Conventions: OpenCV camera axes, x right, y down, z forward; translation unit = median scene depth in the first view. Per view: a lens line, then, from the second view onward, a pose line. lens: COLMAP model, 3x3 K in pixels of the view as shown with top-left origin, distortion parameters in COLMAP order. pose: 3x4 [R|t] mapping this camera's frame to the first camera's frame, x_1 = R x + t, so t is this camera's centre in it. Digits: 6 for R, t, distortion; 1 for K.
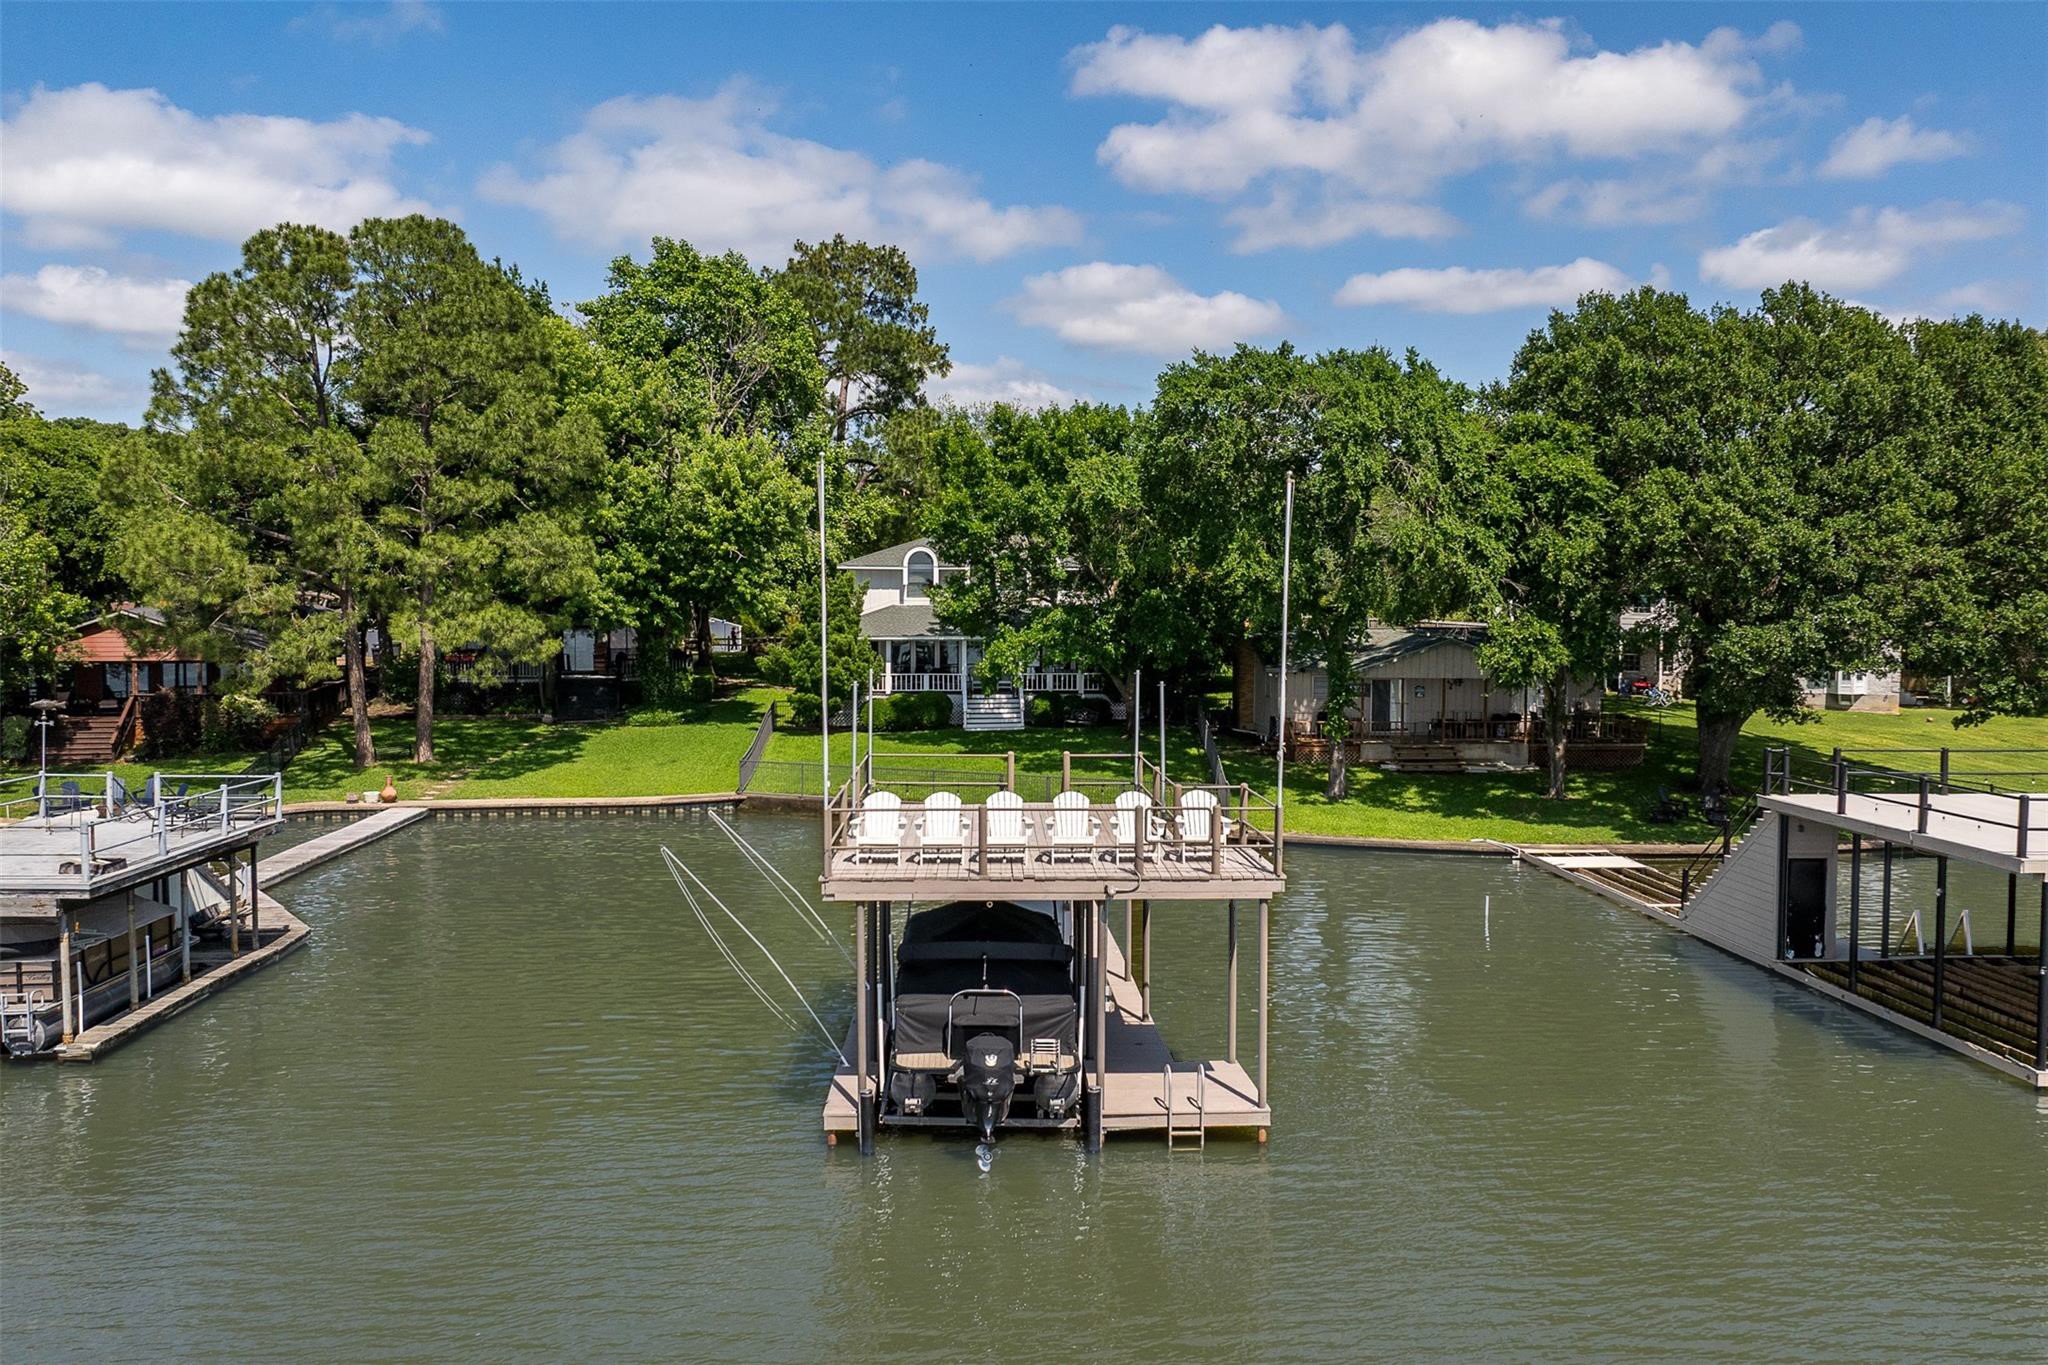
lens RADIAL K [[1645.7, 0, 1024.0], [0, 1645.7, 682.5], [0, 0, 1]] dist [-0.003241, 0.000755]
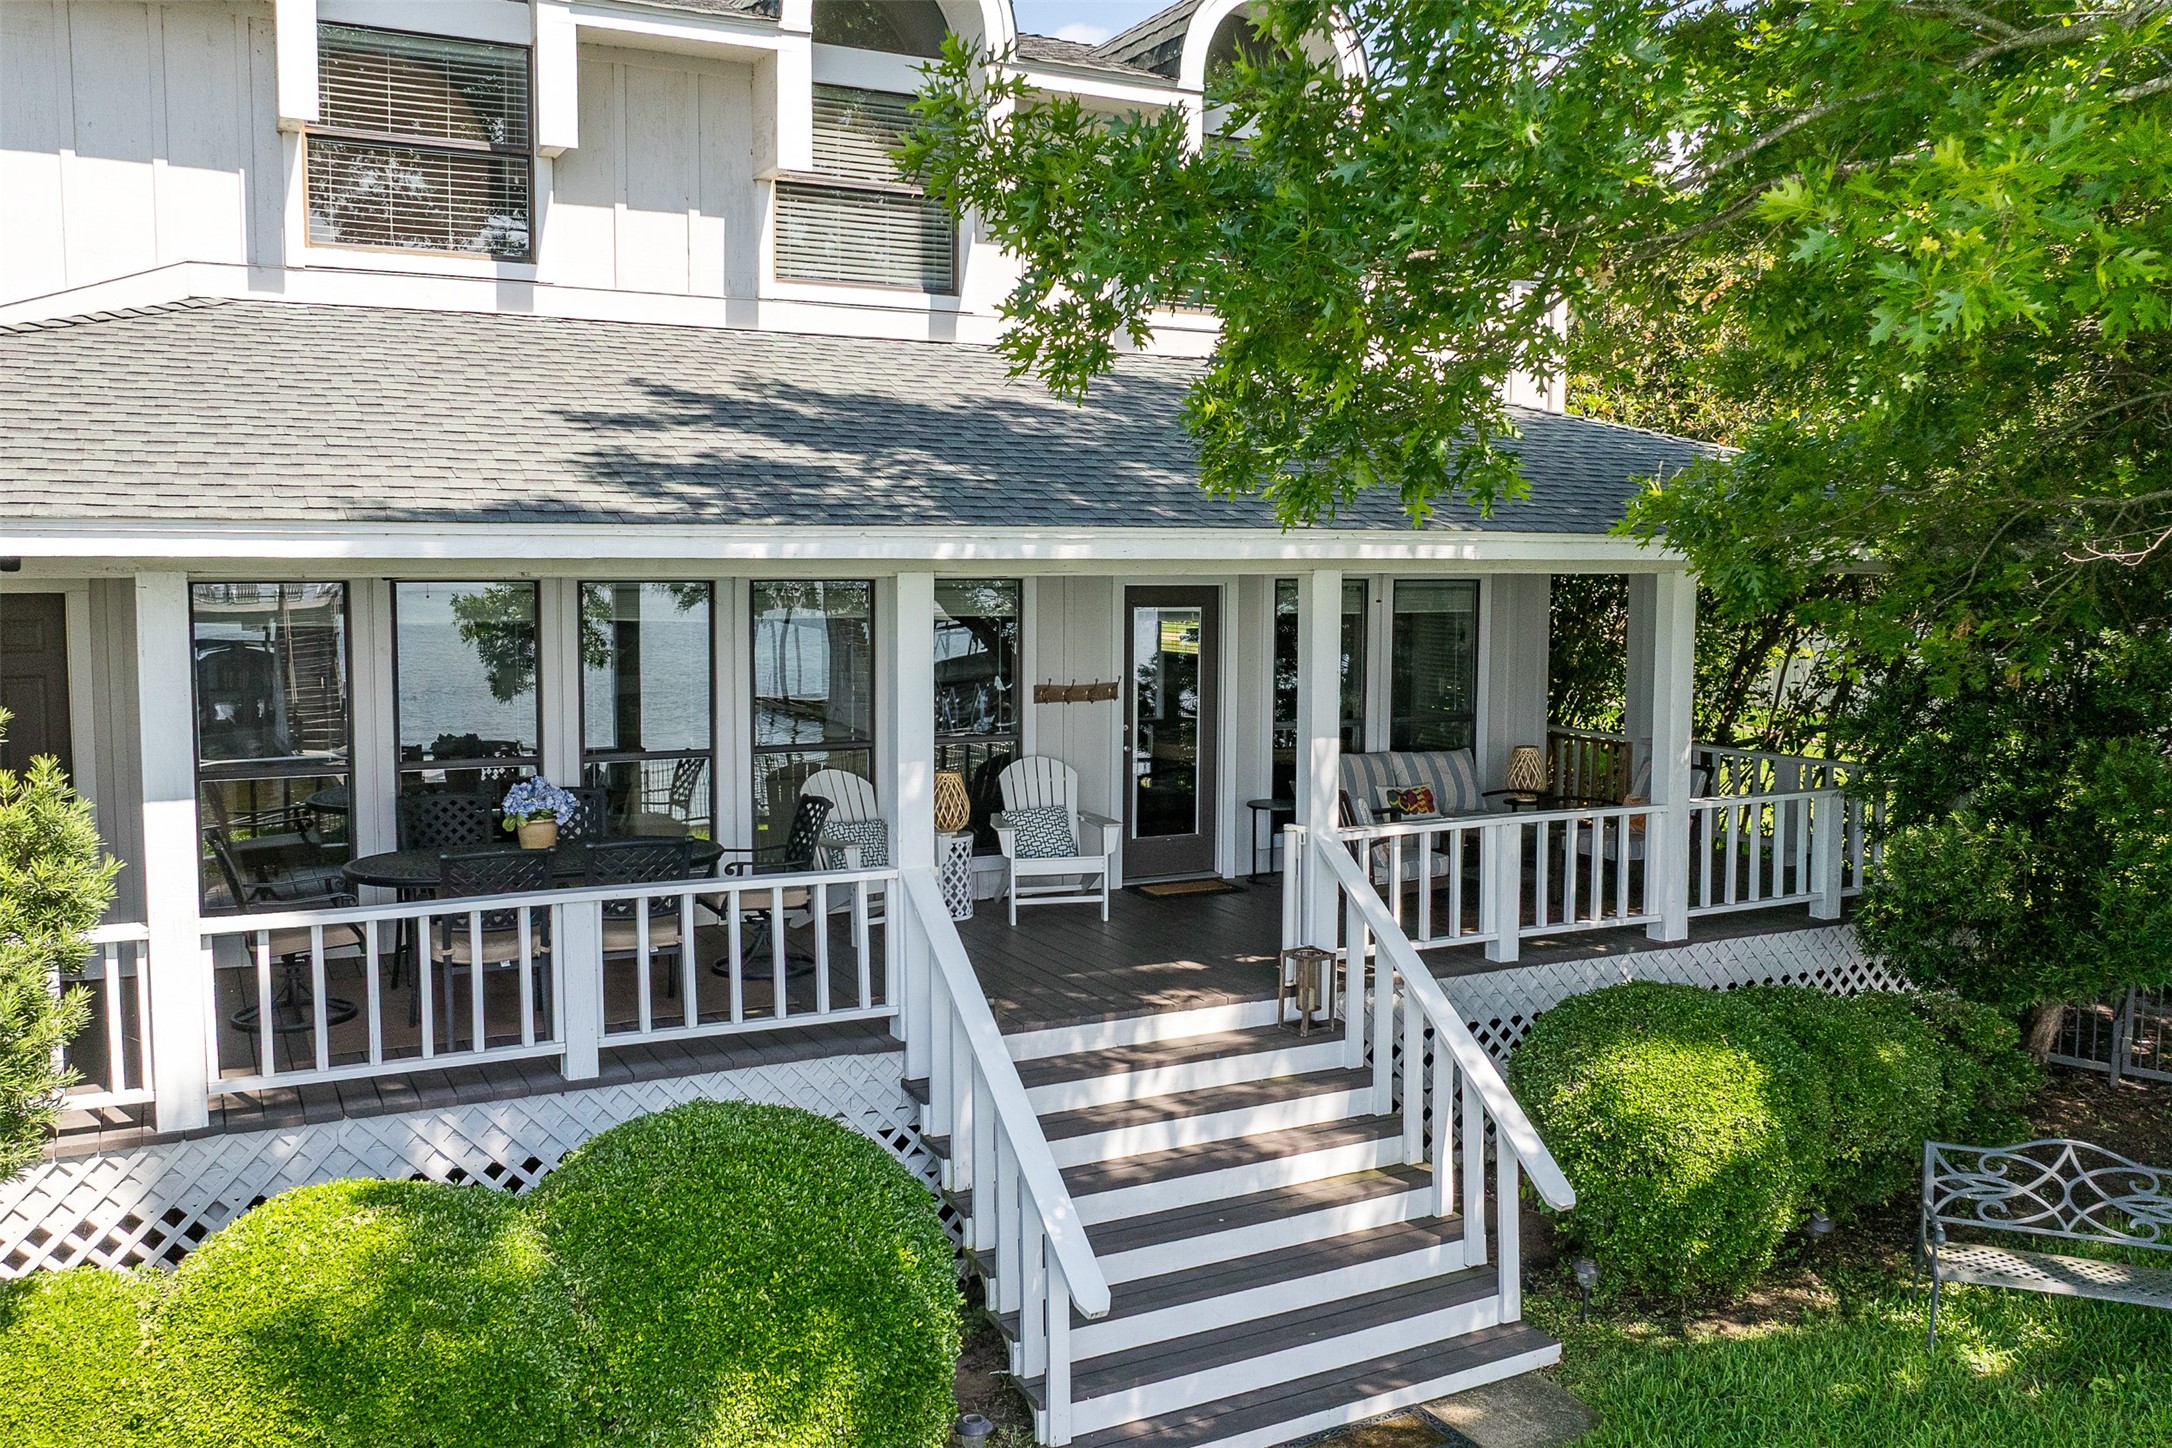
lens RADIAL K [[1745.4, 0, 1086.0], [0, 1745.4, 724.0], [0, 0, 1]] dist [-0.003241, 0.000755]
pose [[0.915798, -0.030858, 0.400451, -0.074131], [0.012757, 0.998776, 0.047790, -0.020940], [-0.401436, -0.038657, 0.915071, 0.883708]]
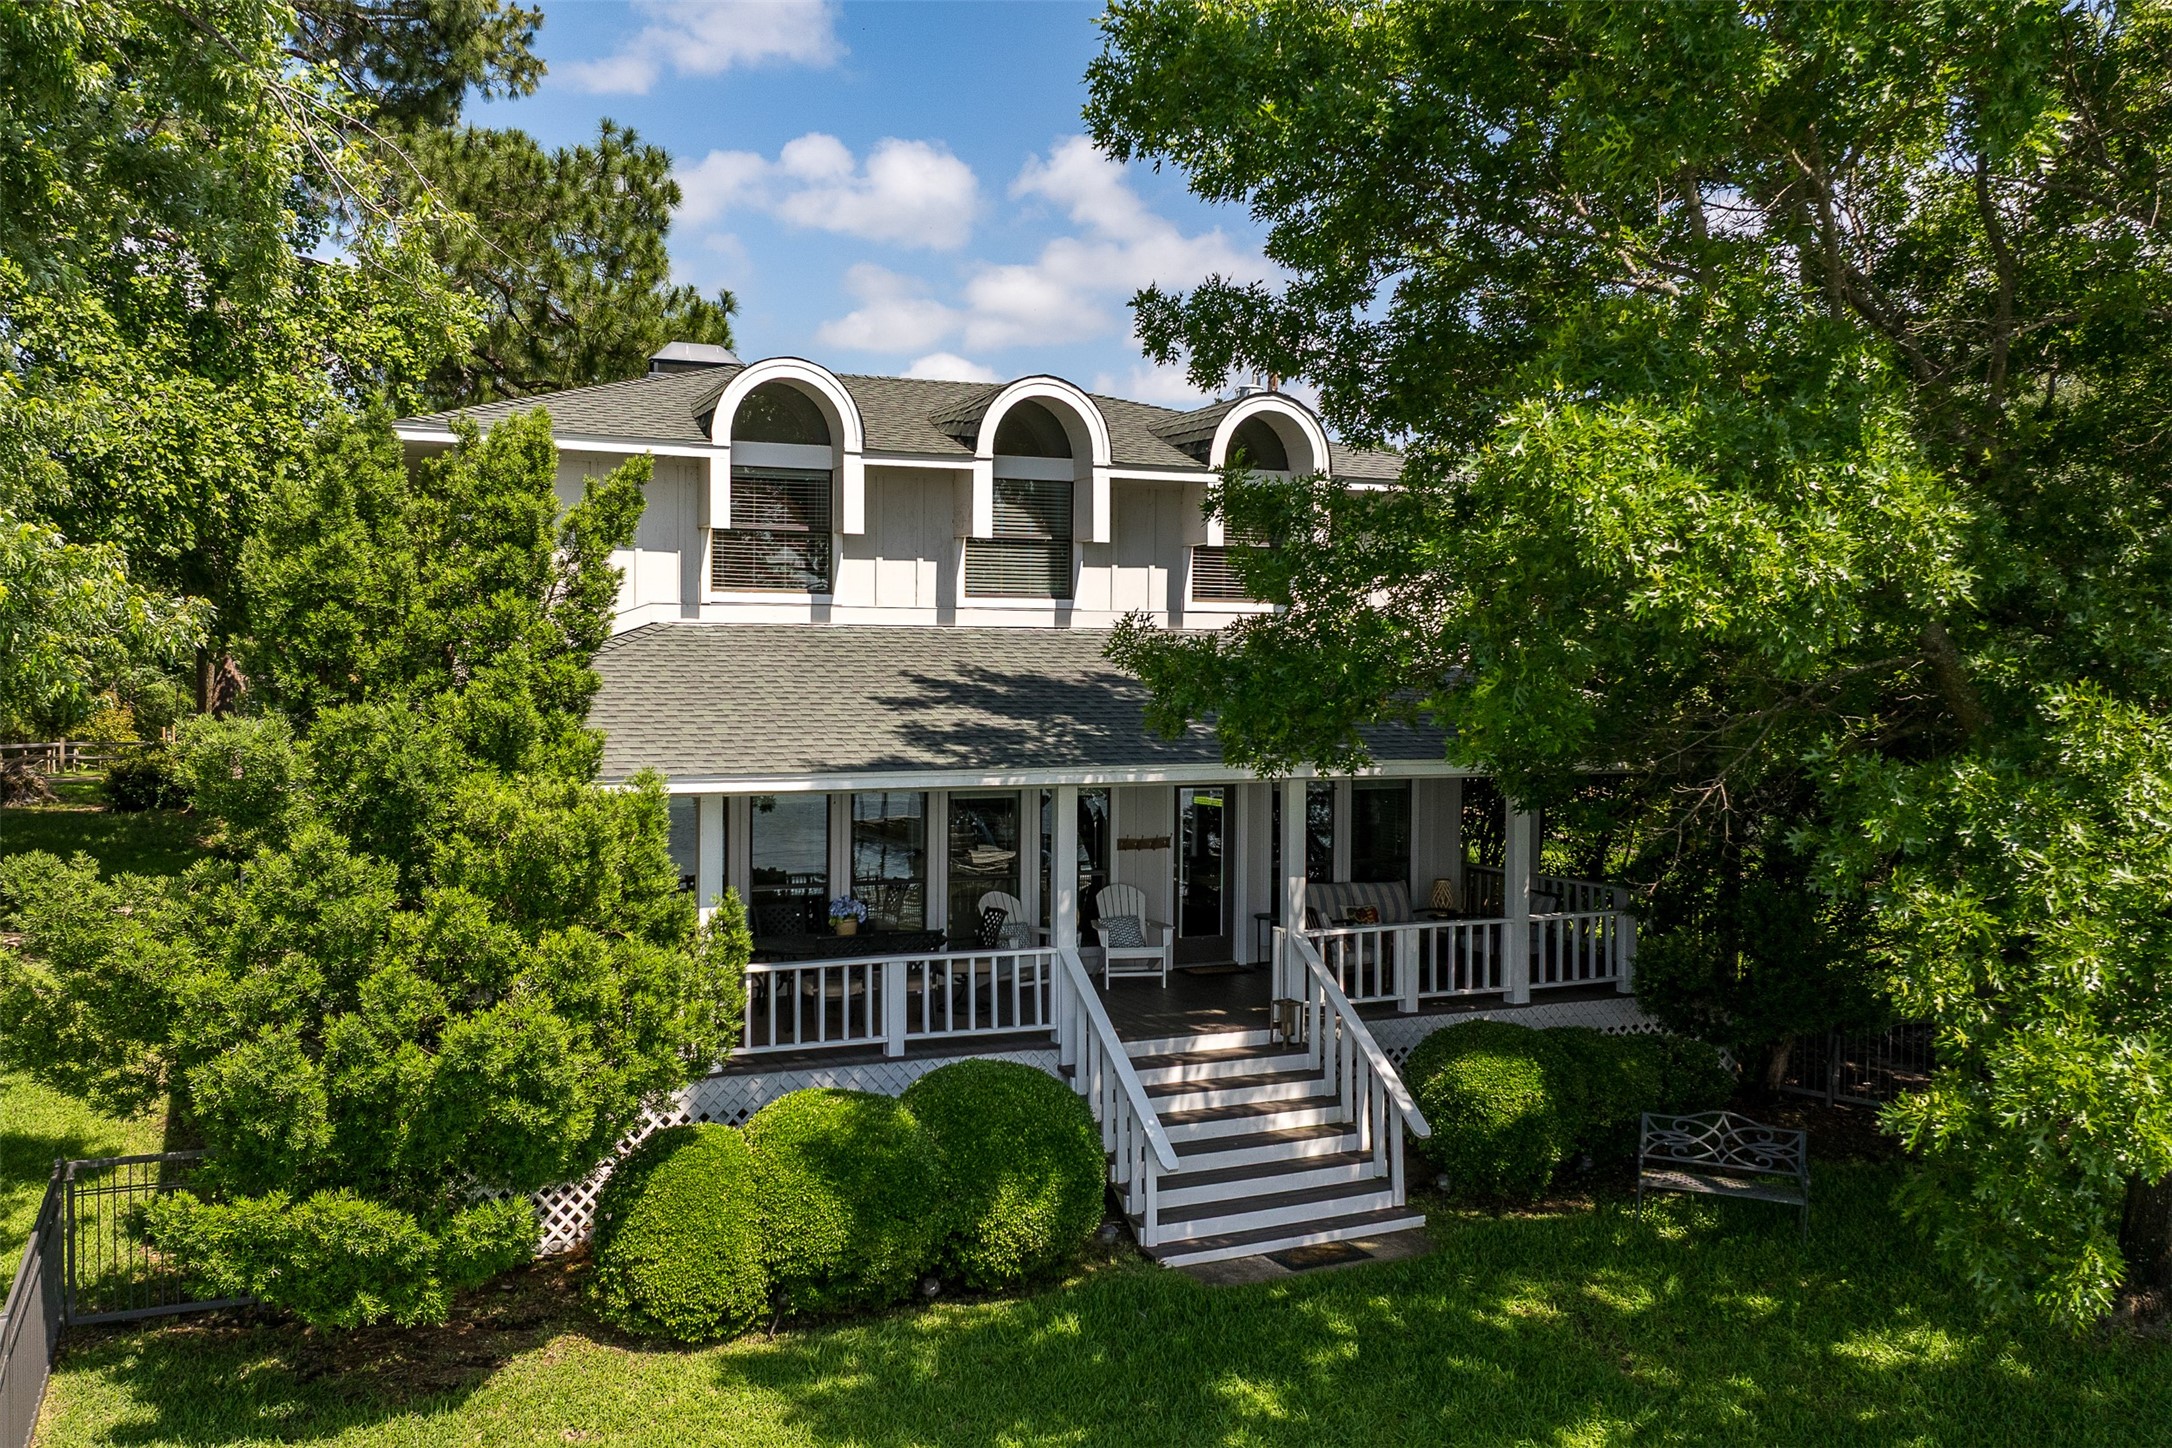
lens RADIAL K [[1718.0, 0, 992.3], [0, 1718.0, 726.0], [0, 0, 1]] dist [-0.000912, -0.000418]
pose [[0.940884, -0.002426, 0.338722, -0.119474], [0.009653, 0.999760, -0.019652, -0.029271], [-0.338593, 0.021759, 0.940681, 0.796361]]
